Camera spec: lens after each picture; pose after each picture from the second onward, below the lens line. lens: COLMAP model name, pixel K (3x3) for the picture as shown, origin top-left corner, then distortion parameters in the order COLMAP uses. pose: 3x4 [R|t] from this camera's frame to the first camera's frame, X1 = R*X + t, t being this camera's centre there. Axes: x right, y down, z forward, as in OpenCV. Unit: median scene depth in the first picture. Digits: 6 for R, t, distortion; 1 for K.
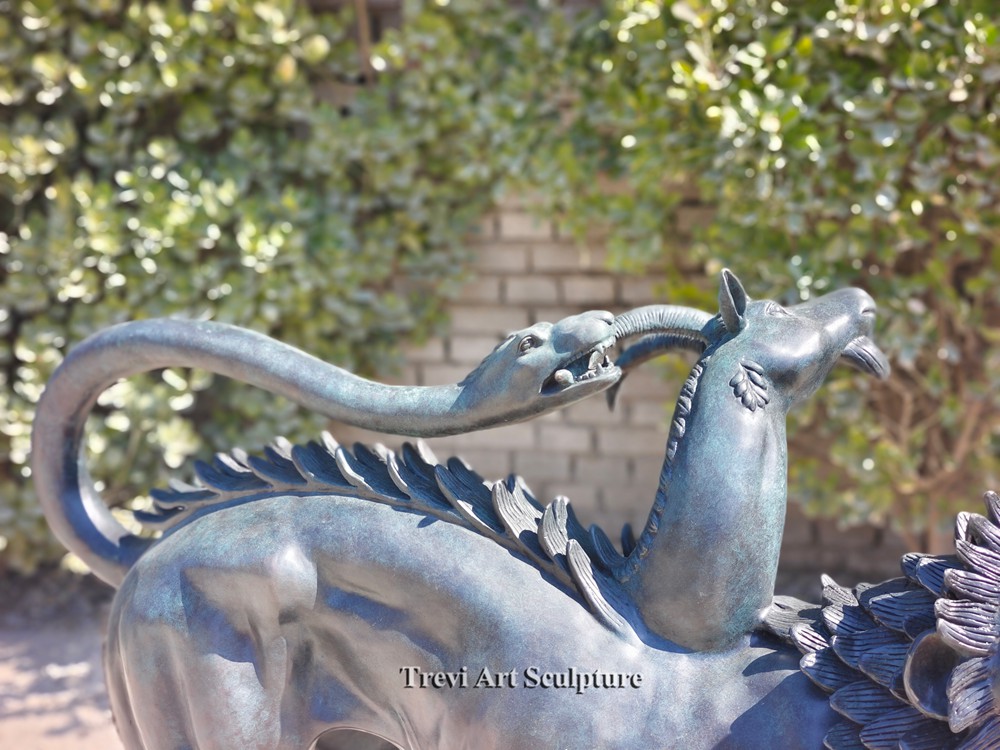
lens RADIAL K [[1488.9, 0, 509.3], [0, 1488.9, 375.5], [0, 0, 1]] dist [0.033123, 0.000000]
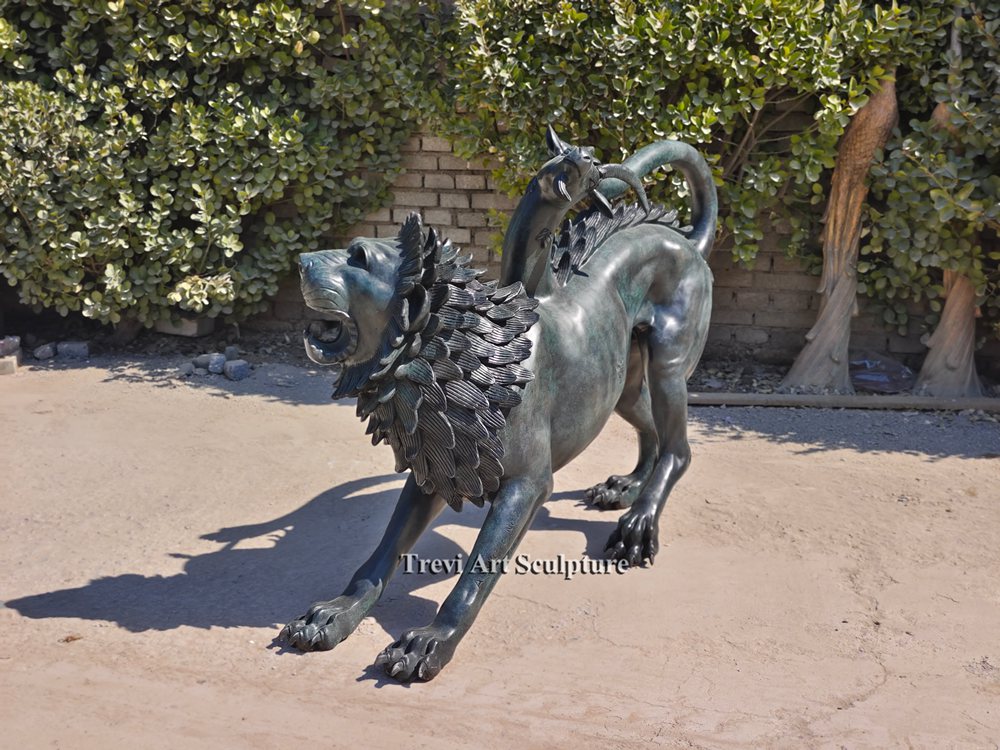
lens RADIAL K [[1488.9, 0, 501.0], [0, 1488.9, 380.6], [0, 0, 1]] dist [0.033123, 0.000000]
pose [[0.994775, 0.054120, -0.086564, 0.361091], [-0.055484, 0.998369, -0.013433, 0.280464], [0.085696, 0.018166, 0.996156, -1.049752]]
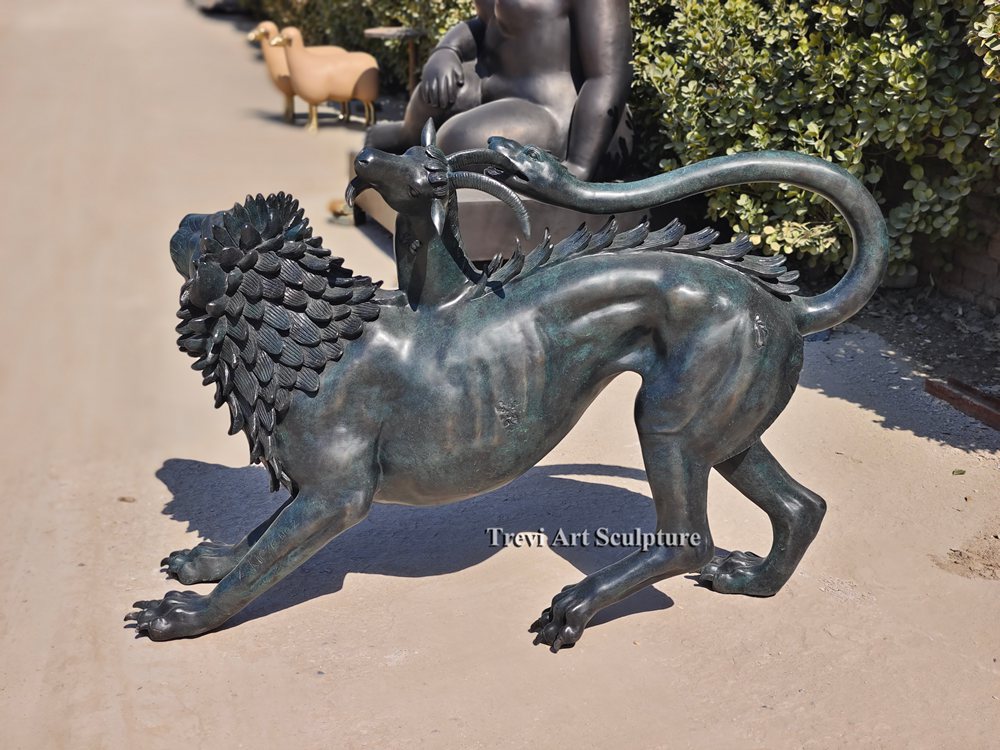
lens RADIAL K [[1488.9, 0, 491.8], [0, 1488.9, 375.4], [0, 0, 1]] dist [0.033123, 0.000000]
pose [[0.494386, 0.301683, -0.815212, 1.306088], [-0.232224, 0.949593, 0.210581, -0.031773], [0.837648, 0.085203, 0.539524, -0.295781]]
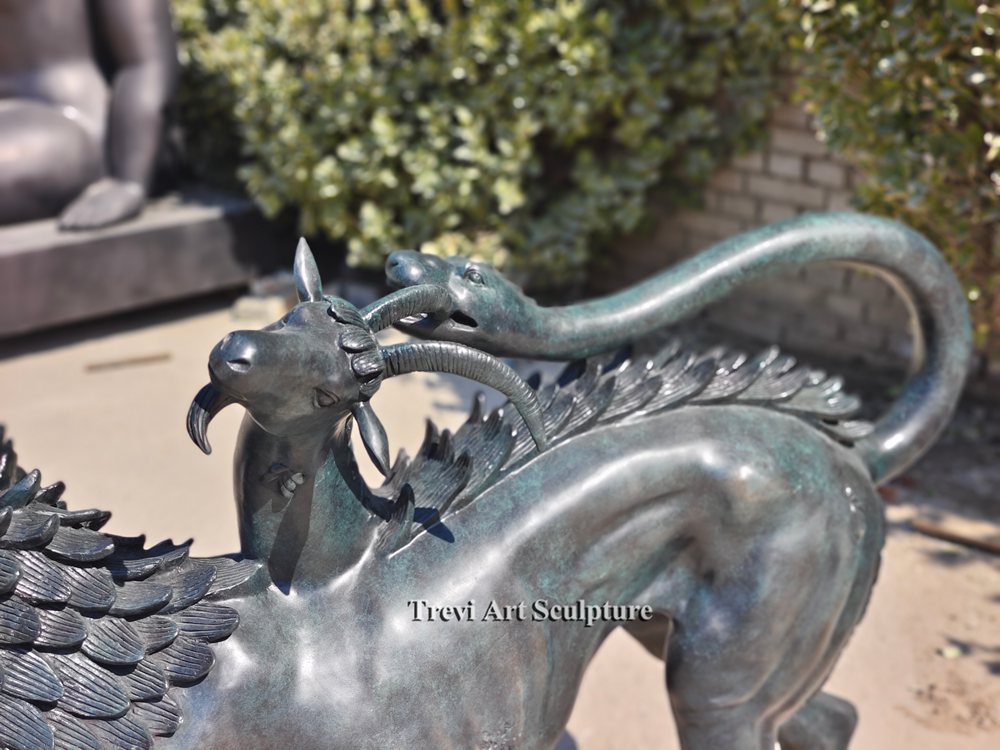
lens RADIAL K [[1488.9, 0, 505.4], [0, 1488.9, 383.1], [0, 0, 1]] dist [0.033123, 0.000000]
pose [[0.821990, 0.222827, -0.524099, 0.661430], [-0.156005, 0.973177, 0.169082, -0.022450], [0.547717, -0.057222, 0.834704, -0.175229]]
